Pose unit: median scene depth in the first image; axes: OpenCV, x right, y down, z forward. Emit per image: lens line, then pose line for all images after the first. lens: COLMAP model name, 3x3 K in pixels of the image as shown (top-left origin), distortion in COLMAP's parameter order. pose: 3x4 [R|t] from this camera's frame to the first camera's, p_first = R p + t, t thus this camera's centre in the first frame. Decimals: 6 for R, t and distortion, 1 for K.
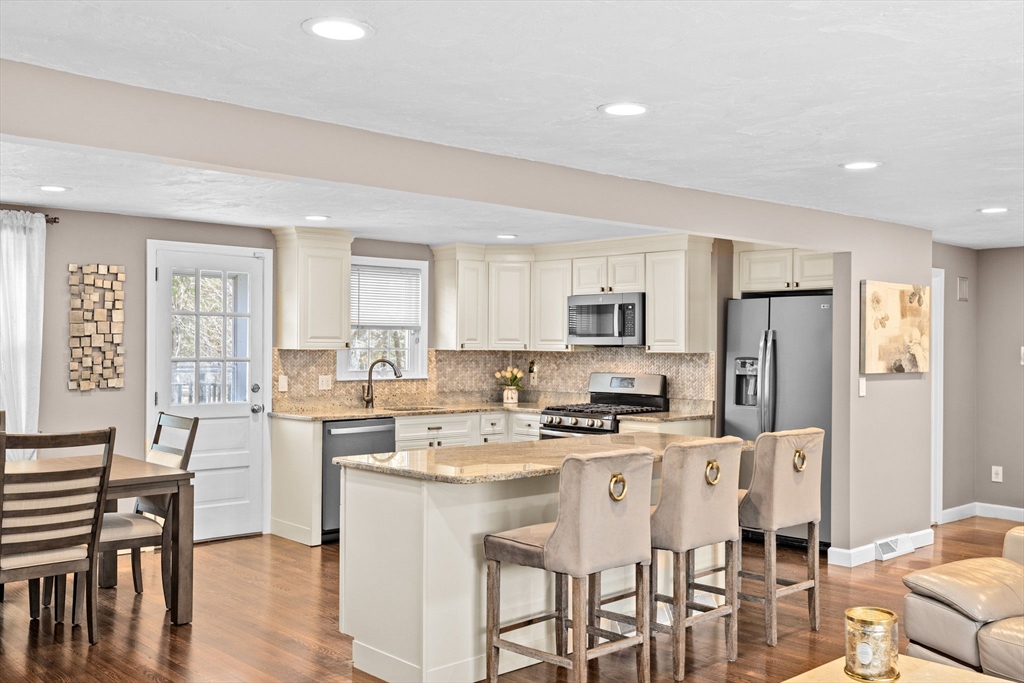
lens RADIAL K [[983.7, 0, 512.3], [0, 983.7, 346.0], [0, 0, 1]] dist [0.020374, 0.000000]
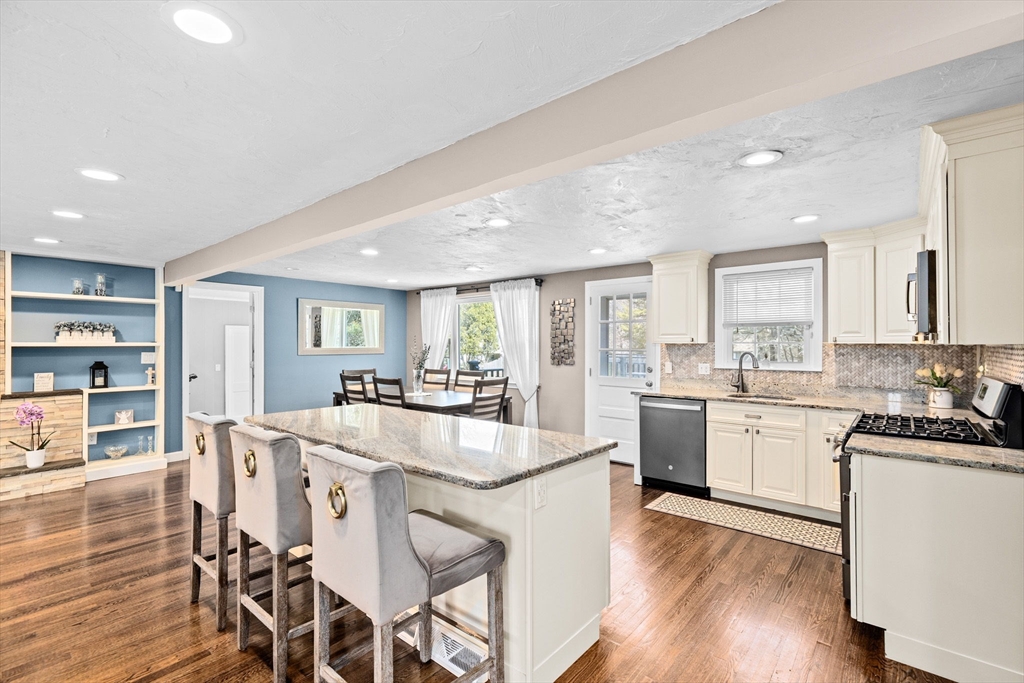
lens RADIAL K [[462.3, 0, 514.1], [0, 462.3, 341.6], [0, 0, 1]] dist [-0.007436, 0.005738]
pose [[0.118795, -0.010609, -0.992862, 0.408180], [-0.000565, 0.999942, -0.010752, 0.007991], [0.992919, 0.001838, 0.118782, 0.717173]]
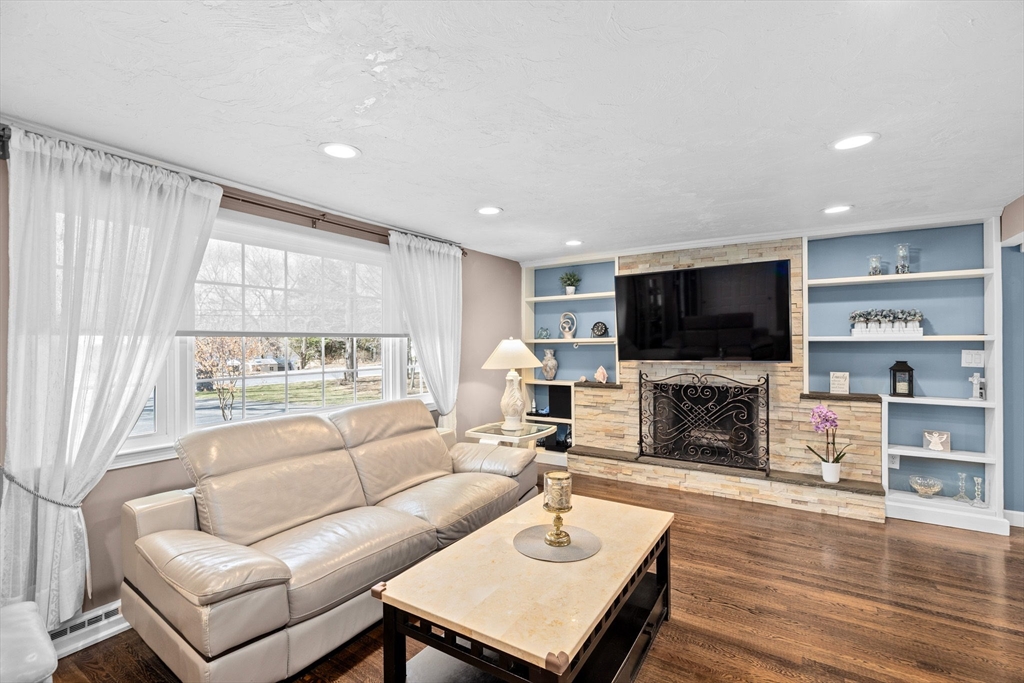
lens RADIAL K [[462.3, 0, 514.7], [0, 462.3, 341.8], [0, 0, 1]] dist [-0.007436, 0.005738]
pose [[-0.967505, -0.003148, -0.252833, 0.211602], [-0.002910, 0.999995, -0.001314, 0.010707], [0.252836, -0.000536, -0.967509, 0.581864]]
